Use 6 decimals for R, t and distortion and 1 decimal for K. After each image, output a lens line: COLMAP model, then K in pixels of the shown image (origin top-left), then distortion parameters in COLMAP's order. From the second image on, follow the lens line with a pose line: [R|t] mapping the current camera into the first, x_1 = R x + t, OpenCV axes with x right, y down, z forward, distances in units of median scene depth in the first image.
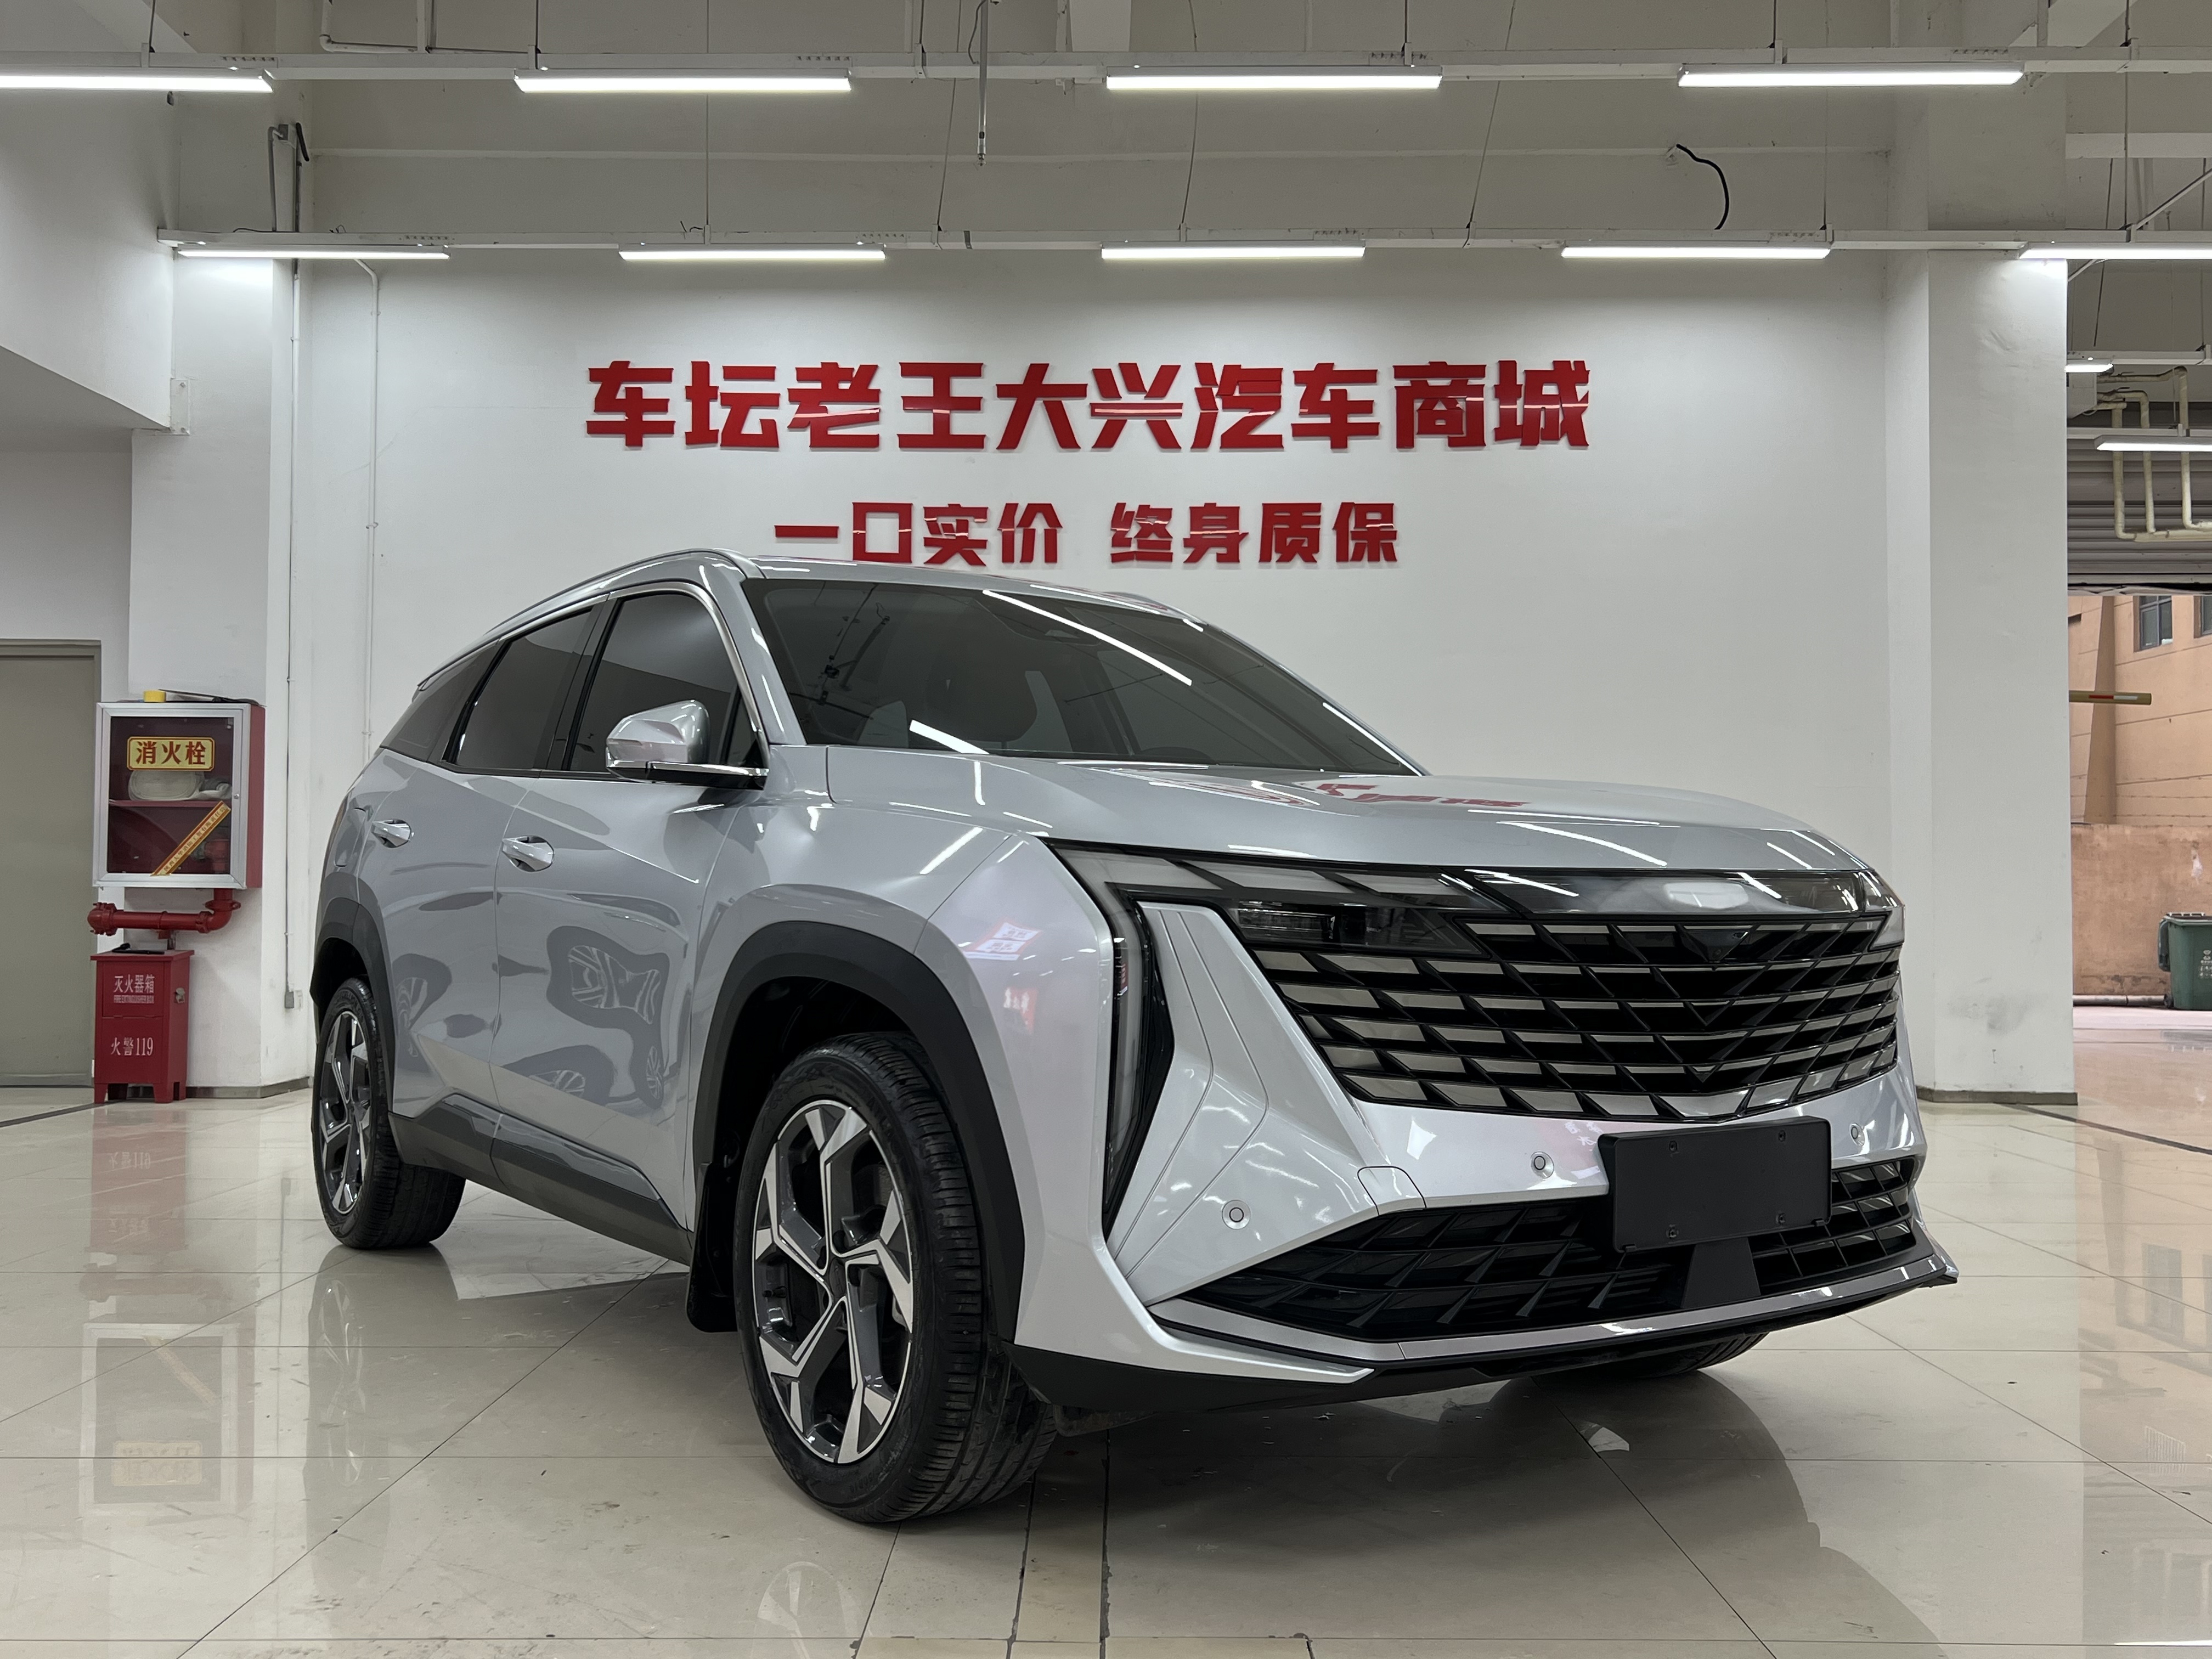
lens RADIAL K [[2026.7, 0, 1103.1], [0, 2026.7, 845.9], [0, 0, 1]] dist [0.141547, -0.311227]
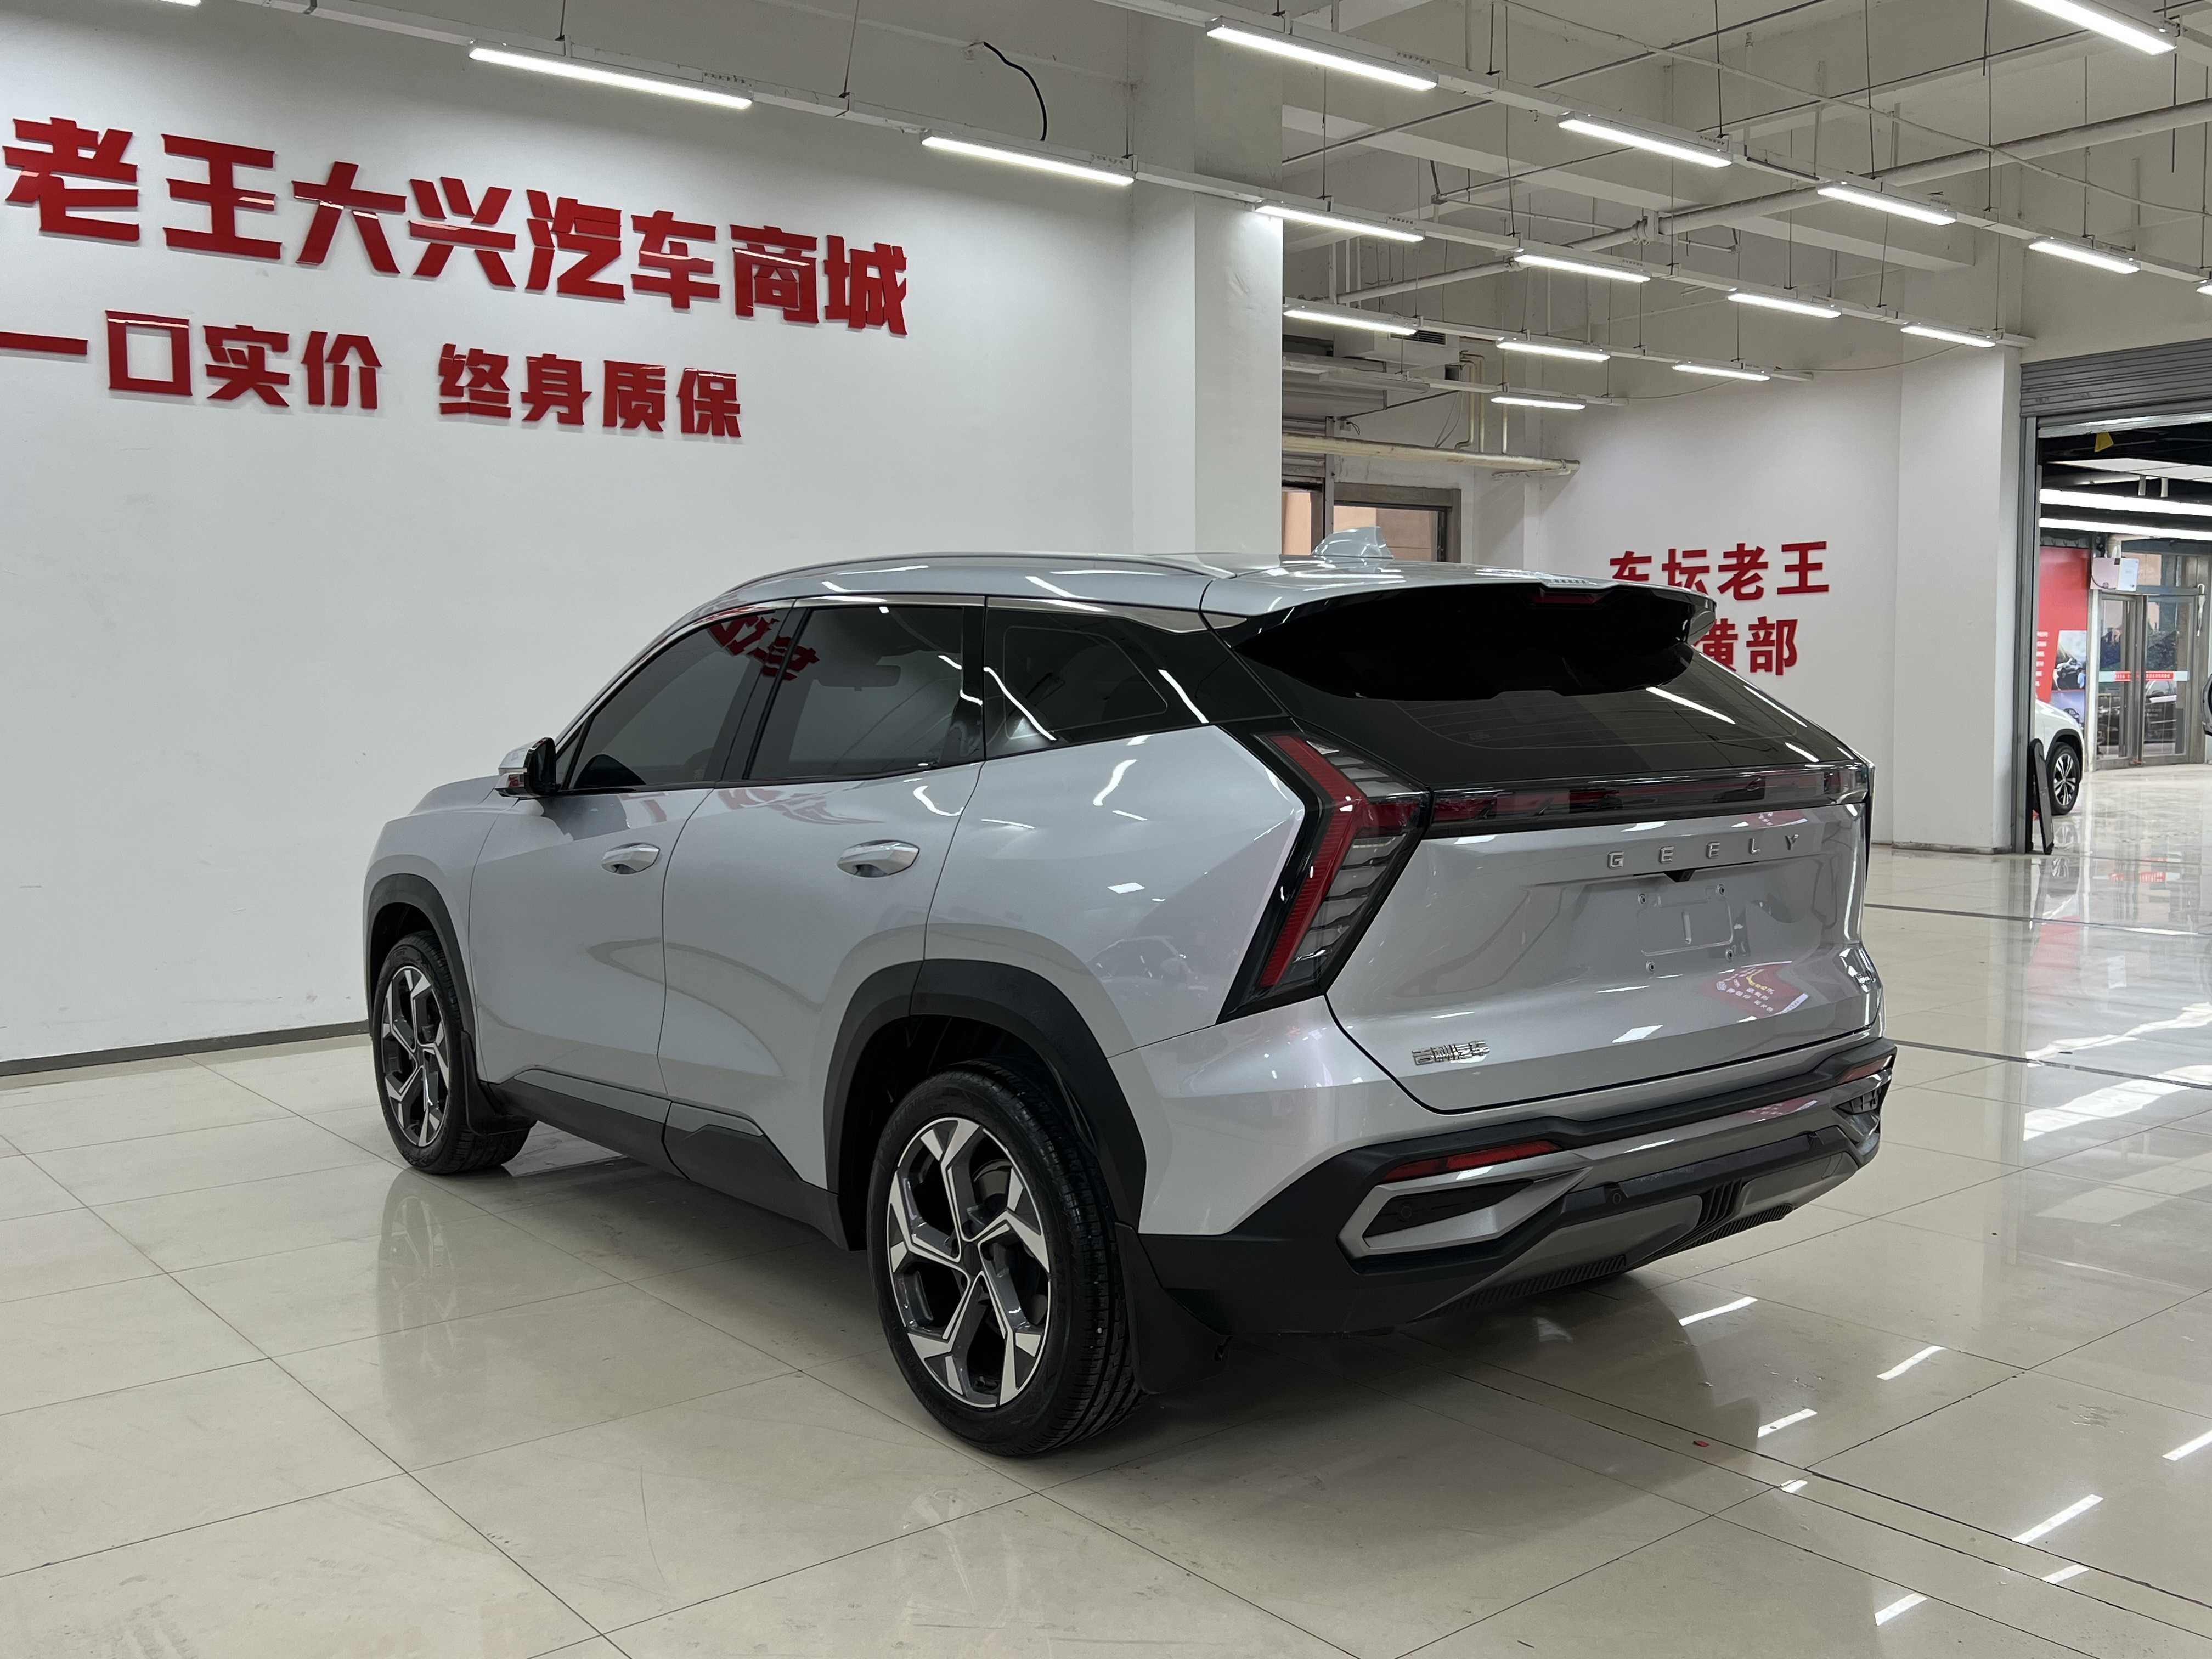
lens RADIAL K [[1993.9, 0, 1142.4], [0, 1993.9, 891.6], [0, 0, 1]] dist [-0.000589, -0.005427]
pose [[0.768418, -0.075573, 0.635470, -0.317678], [-0.004083, 0.992403, 0.122958, -0.044343], [-0.639935, -0.097078, 0.762272, 0.151585]]
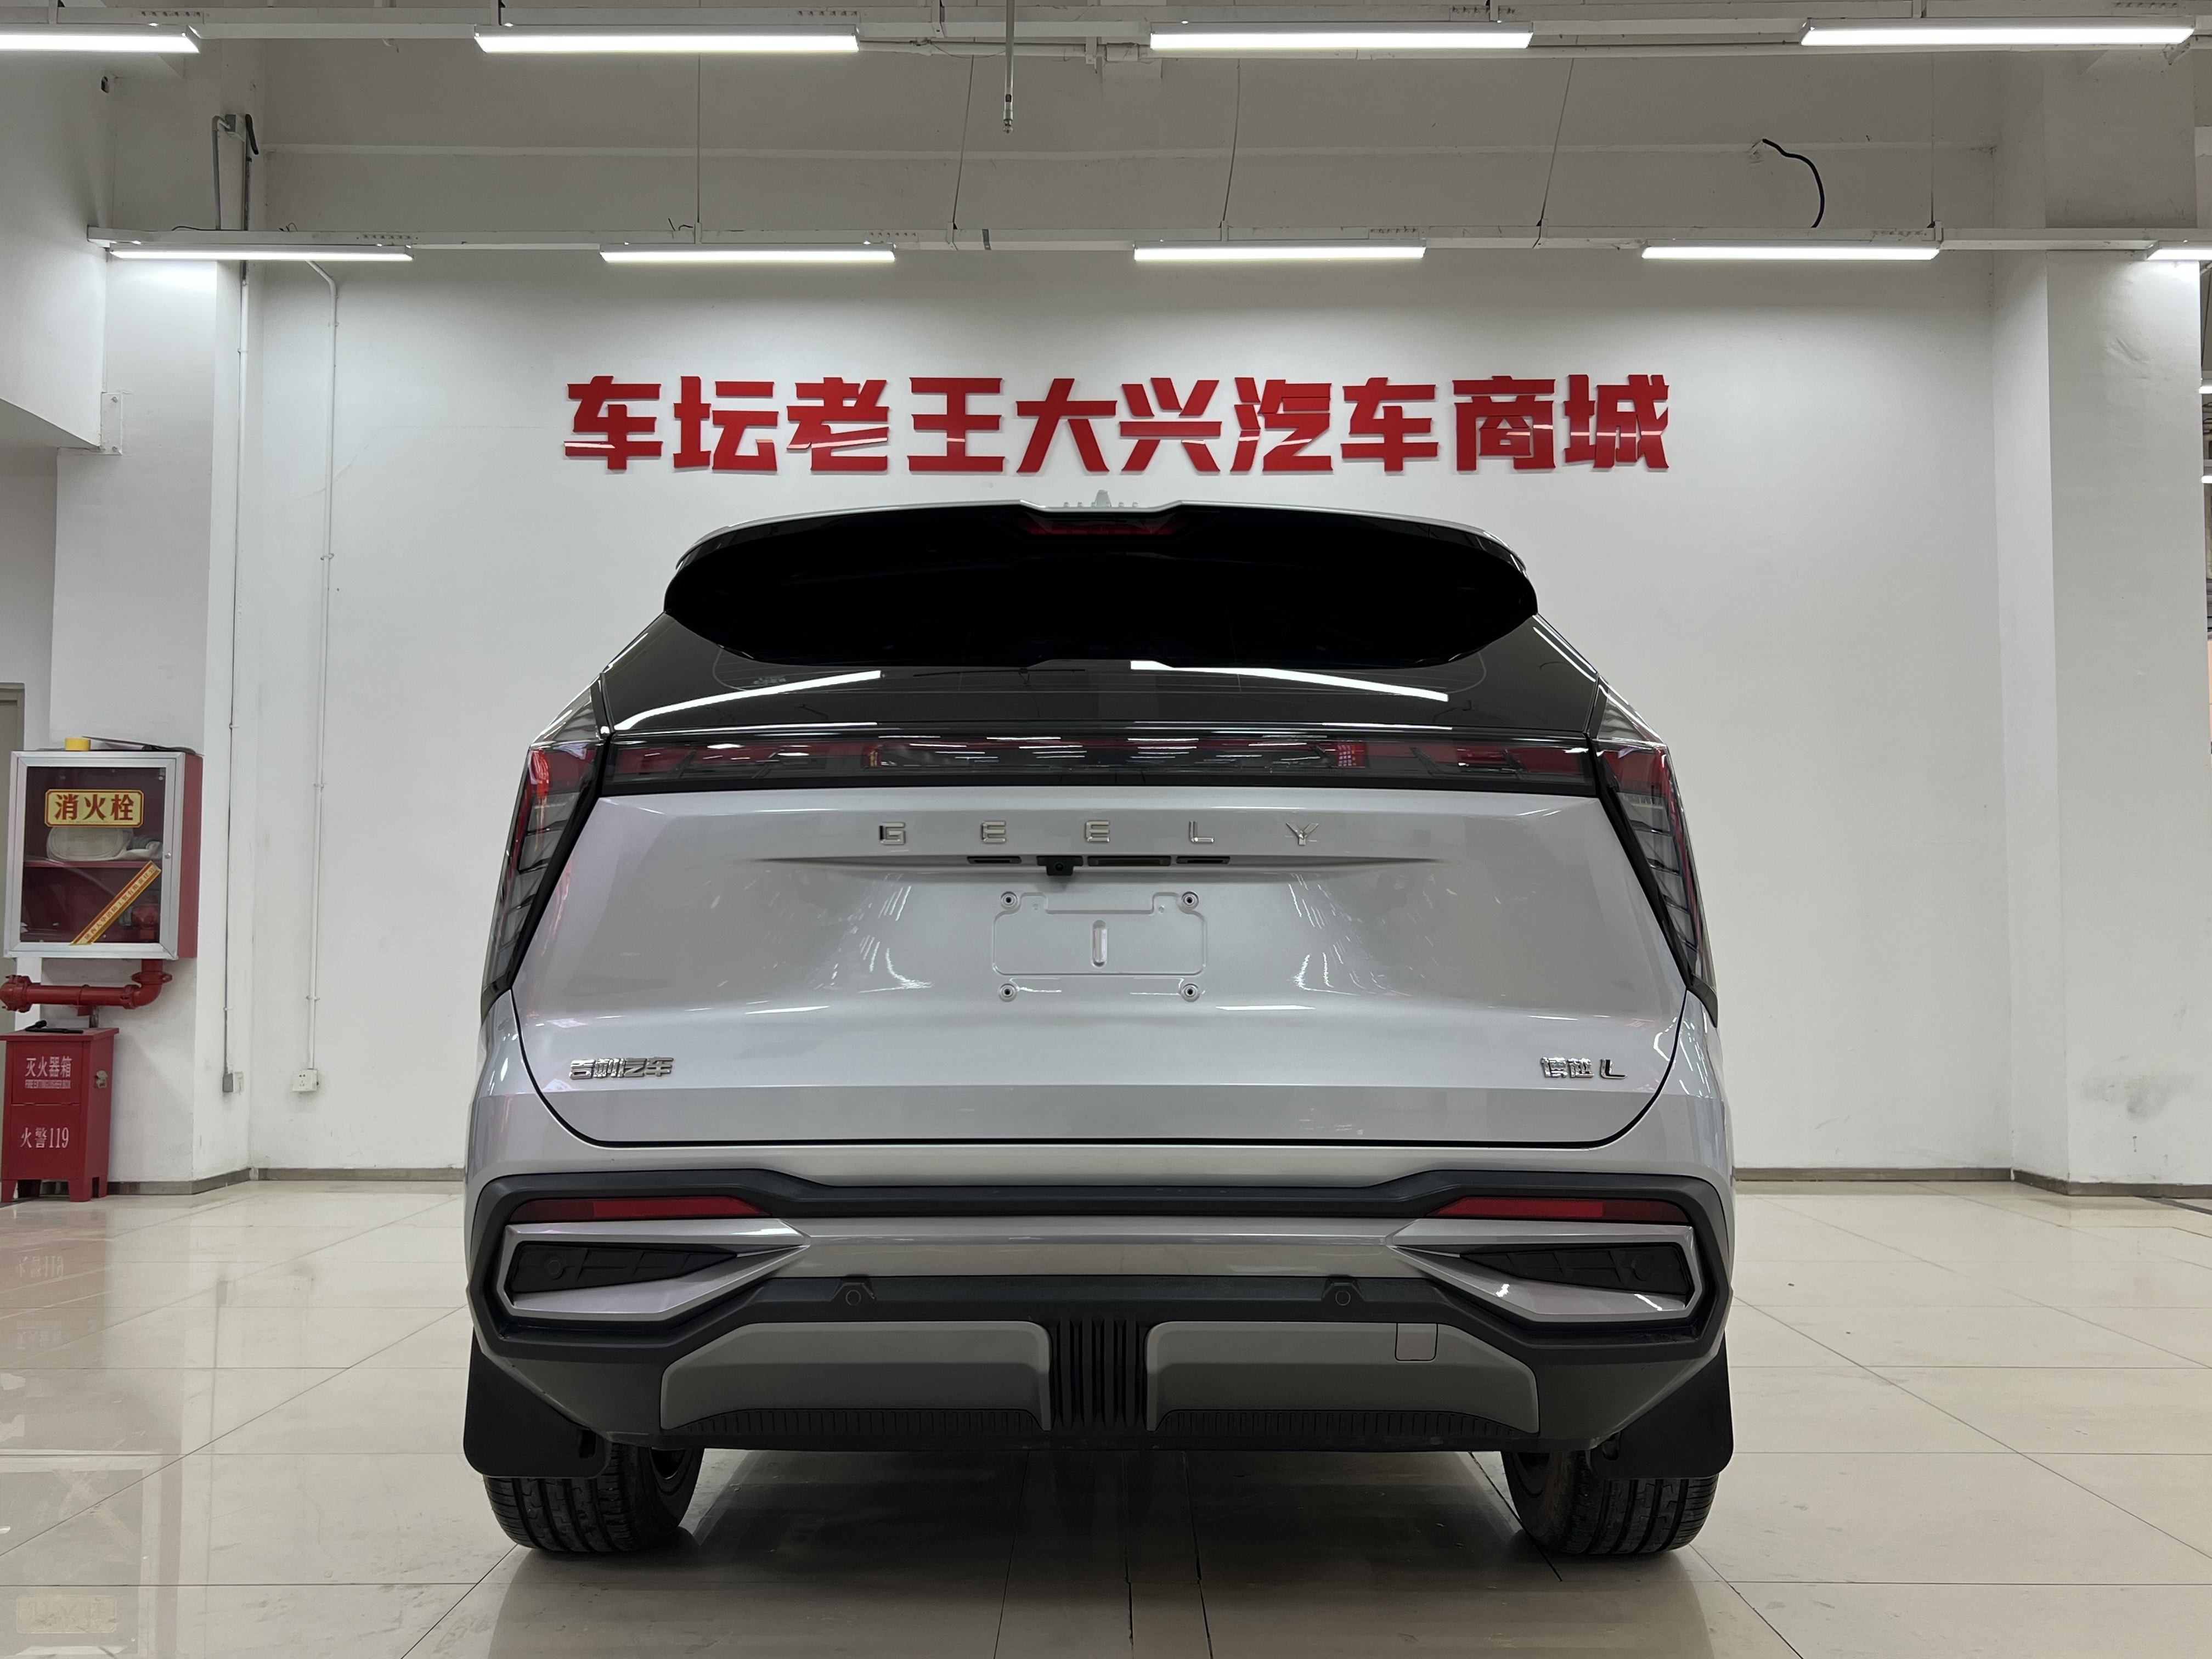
lens RADIAL K [[2014.1, 0, 1108.8], [0, 2014.1, 855.1], [0, 0, 1]] dist [0.116972, -0.211782]
pose [[0.999992, -0.001339, 0.003775, -0.014828], [0.001431, 0.999698, -0.024528, -0.001865], [-0.003741, 0.024533, 0.999692, 0.102635]]
